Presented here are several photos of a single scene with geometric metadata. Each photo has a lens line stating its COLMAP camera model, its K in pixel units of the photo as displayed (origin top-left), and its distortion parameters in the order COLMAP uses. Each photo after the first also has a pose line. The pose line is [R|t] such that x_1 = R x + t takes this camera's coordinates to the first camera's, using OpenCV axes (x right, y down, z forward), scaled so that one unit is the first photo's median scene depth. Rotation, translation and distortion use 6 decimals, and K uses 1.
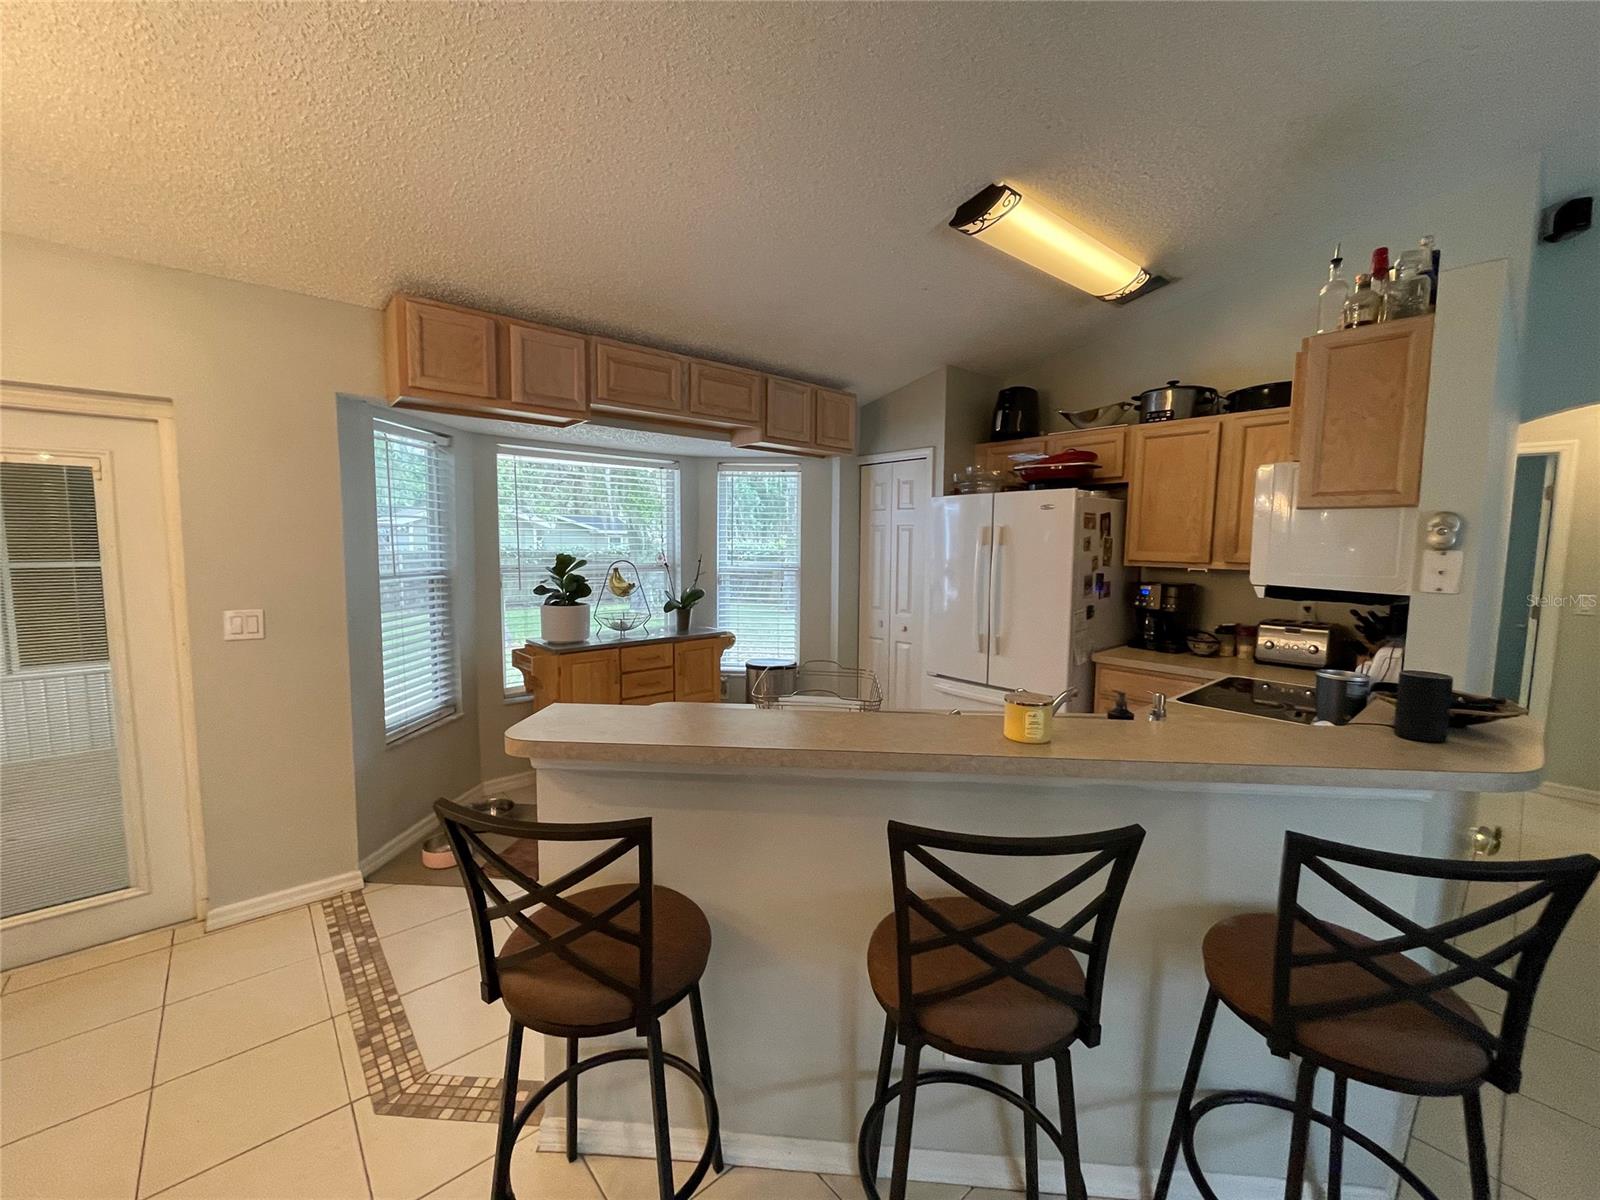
lens RADIAL K [[646.2, 0, 796.8], [0, 646.2, 599.0], [0, 0, 1]] dist [-0.002098, -0.000136]
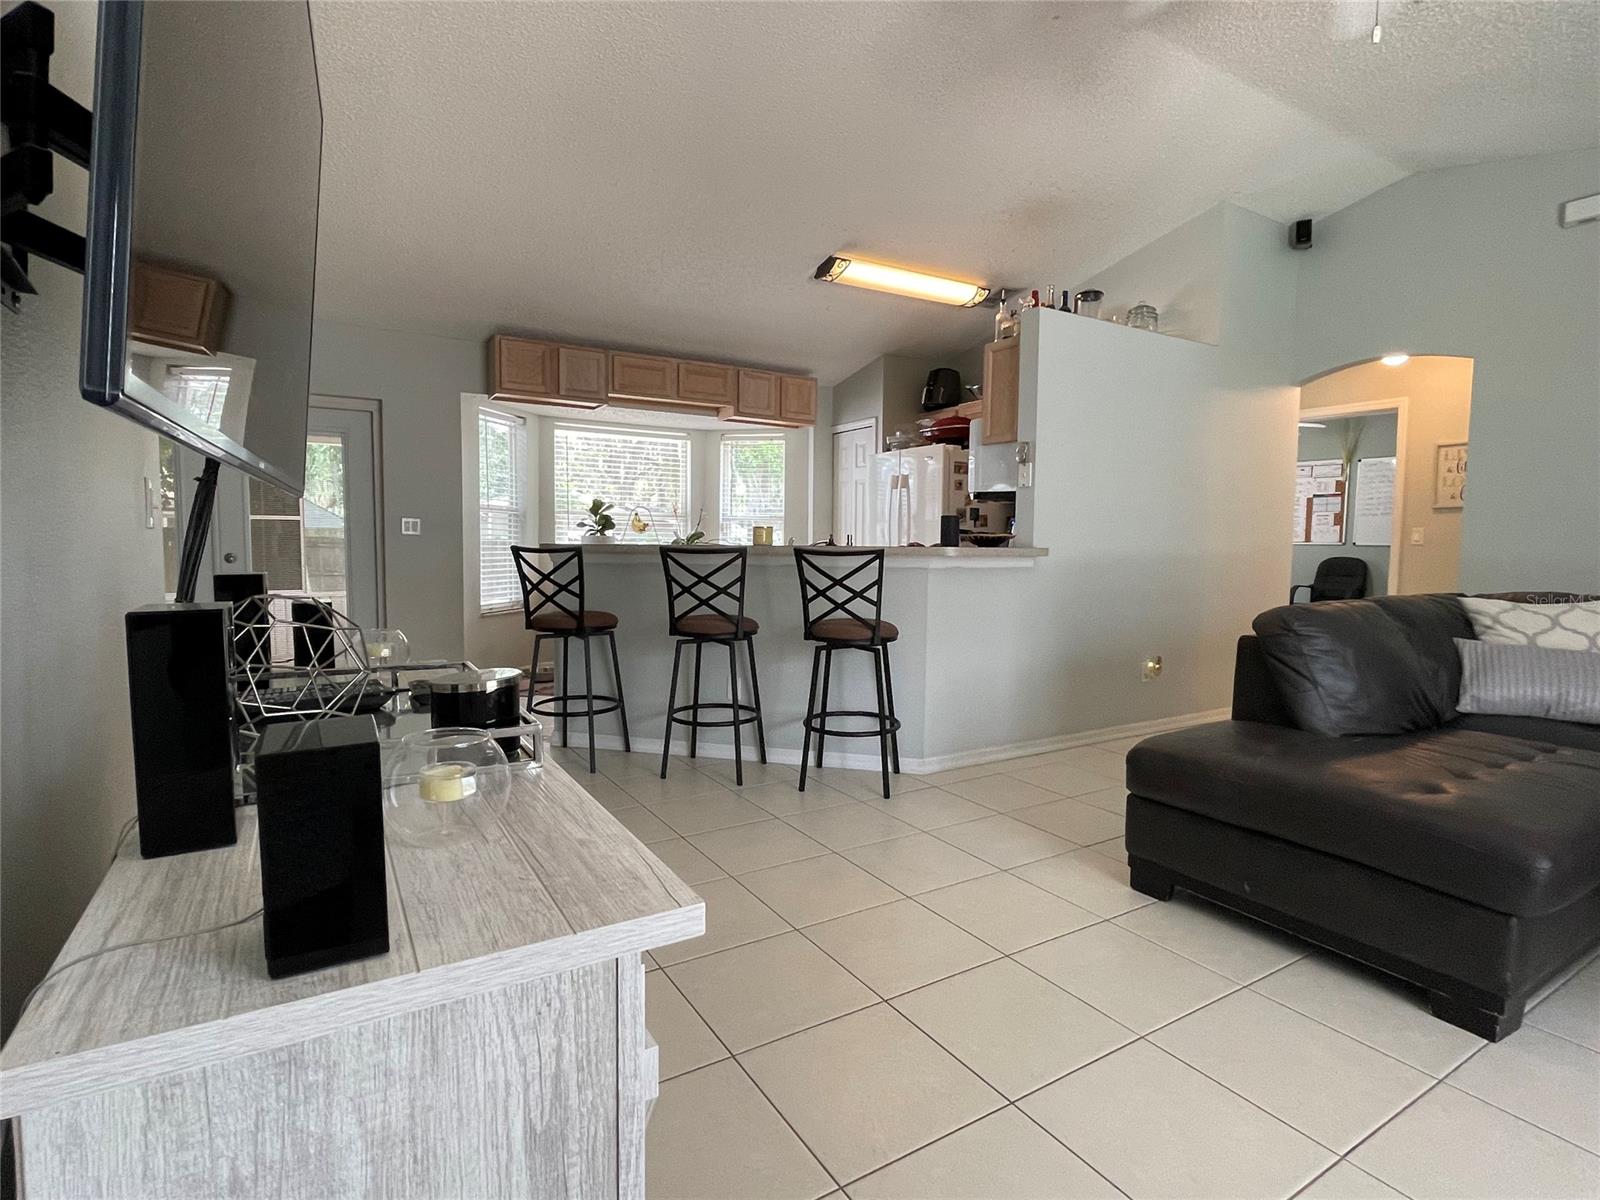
lens RADIAL K [[804.3, 0, 794.5], [0, 804.3, 599.3], [0, 0, 1]] dist [-0.004541, 0.000719]
pose [[0.985261, 0.013164, -0.170550, 0.402006], [-0.016965, 0.999639, -0.020851, 0.195968], [0.170214, 0.023437, 0.985128, -0.714682]]
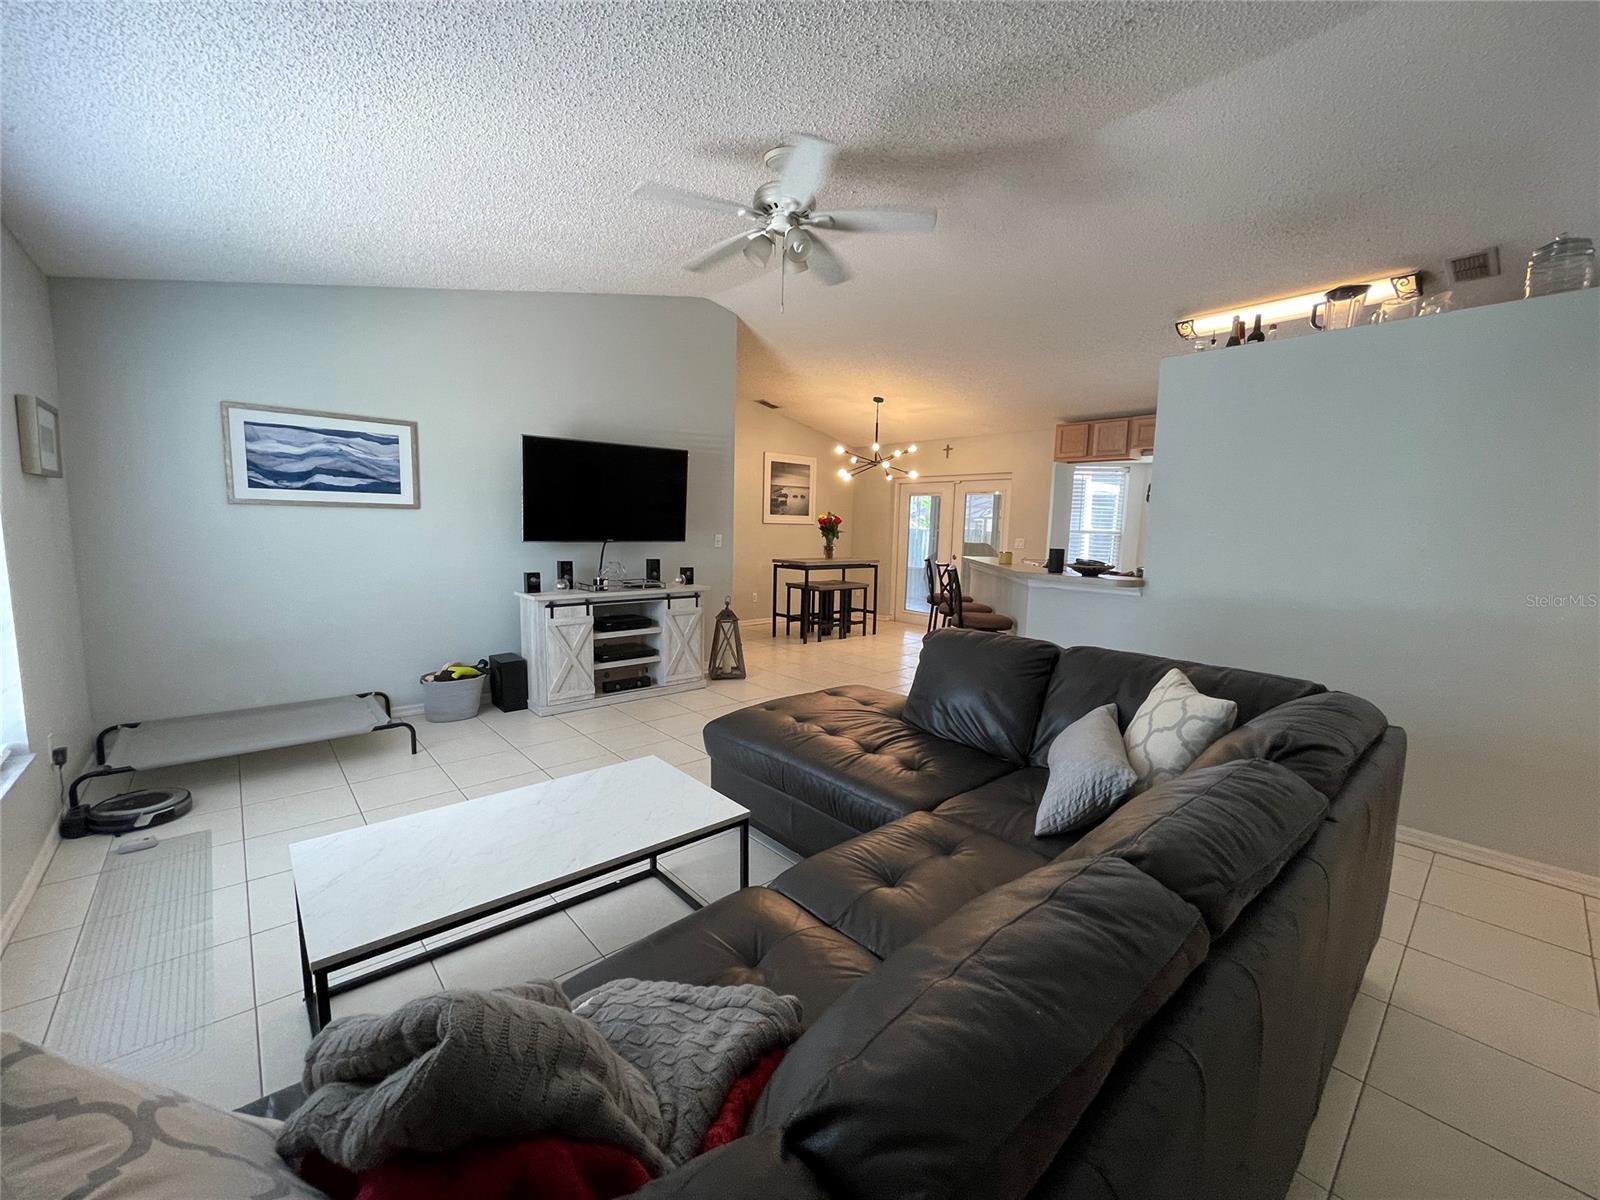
lens RADIAL K [[646.2, 0, 794.3], [0, 646.2, 597.3], [0, 0, 1]] dist [-0.002098, -0.000136]
pose [[0.003775, 0.104166, -0.994553, 1.613874], [-0.114796, 0.988030, 0.103047, 0.072746], [0.993382, 0.113782, 0.015687, -0.053784]]
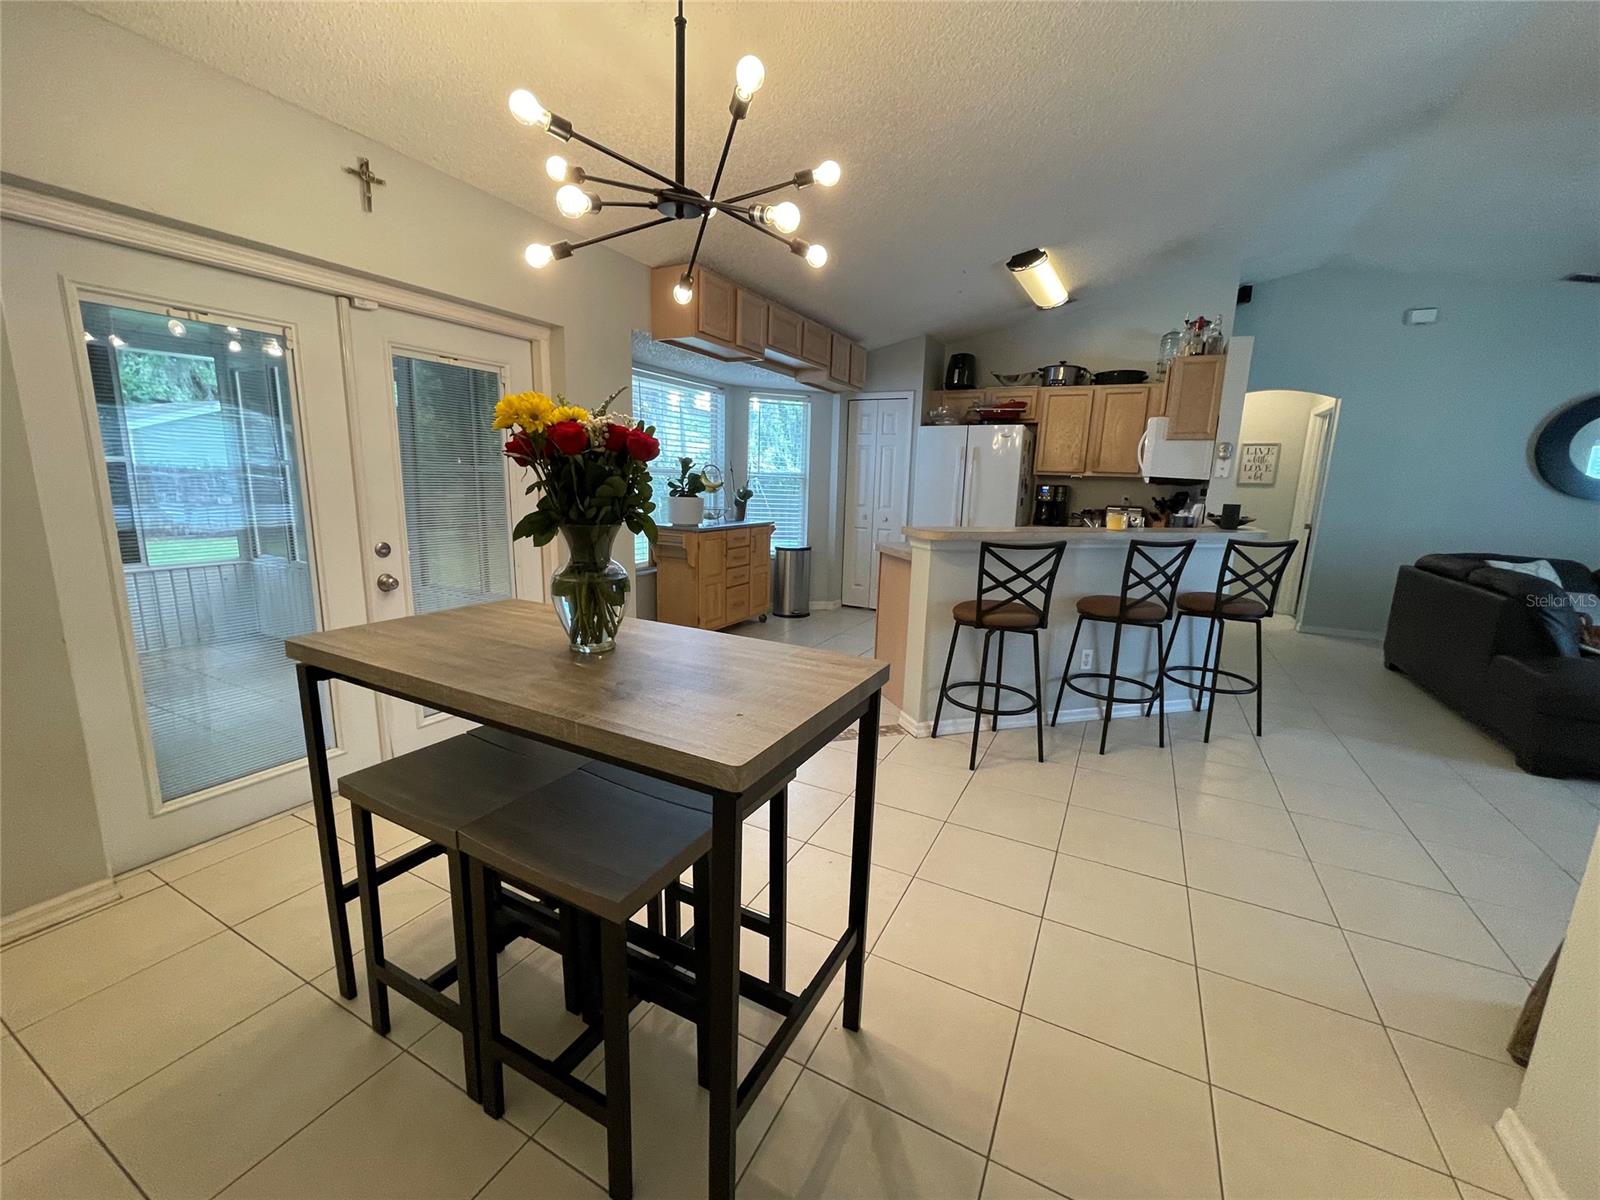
lens RADIAL K [[646.2, 0, 796.4], [0, 646.2, 598.3], [0, 0, 1]] dist [-0.002098, -0.000136]
pose [[0.931281, -0.049426, 0.360933, -0.708745], [0.012005, 0.994379, 0.105193, 0.086982], [-0.364103, -0.093632, 0.926640, -0.354609]]
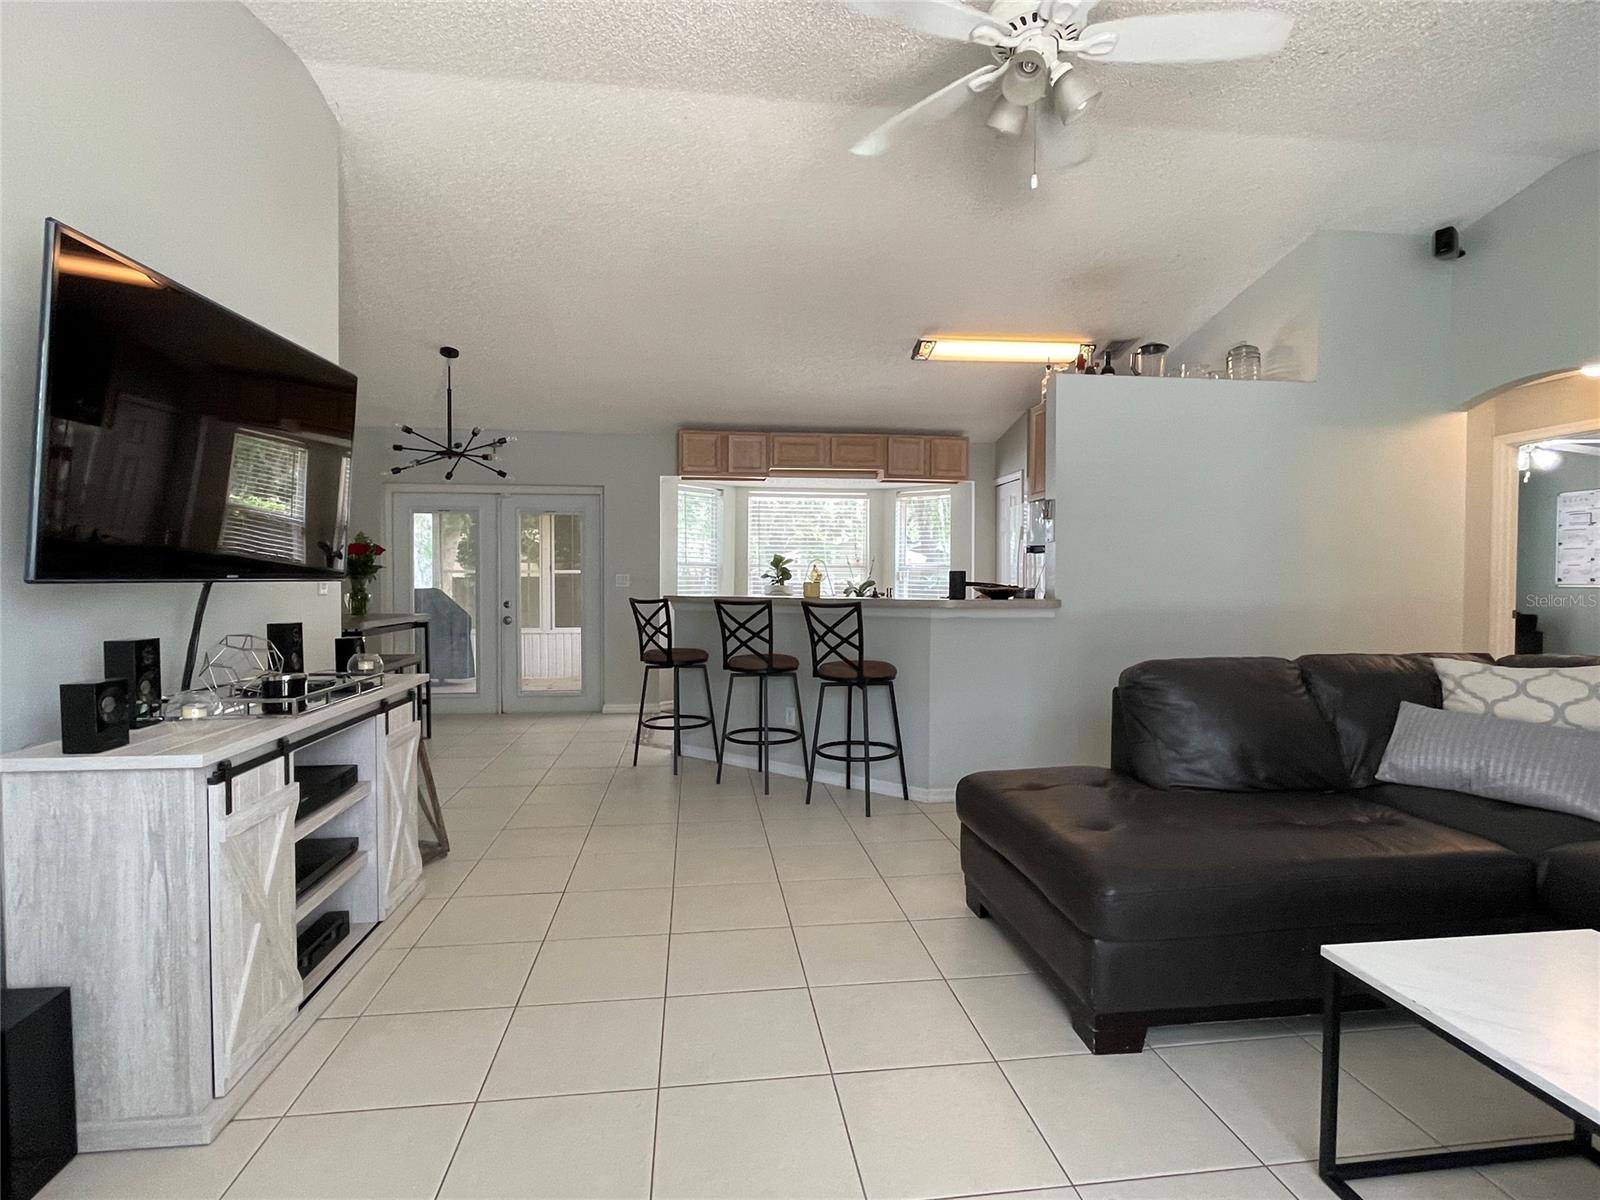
lens RADIAL K [[804.3, 0, 796.4], [0, 804.3, 600.3], [0, 0, 1]] dist [-0.004541, 0.000719]
pose [[0.830242, 0.006082, -0.557369, 0.917717], [-0.045234, 0.997378, -0.056497, 0.179013], [0.555564, 0.072118, 0.828340, -0.746033]]
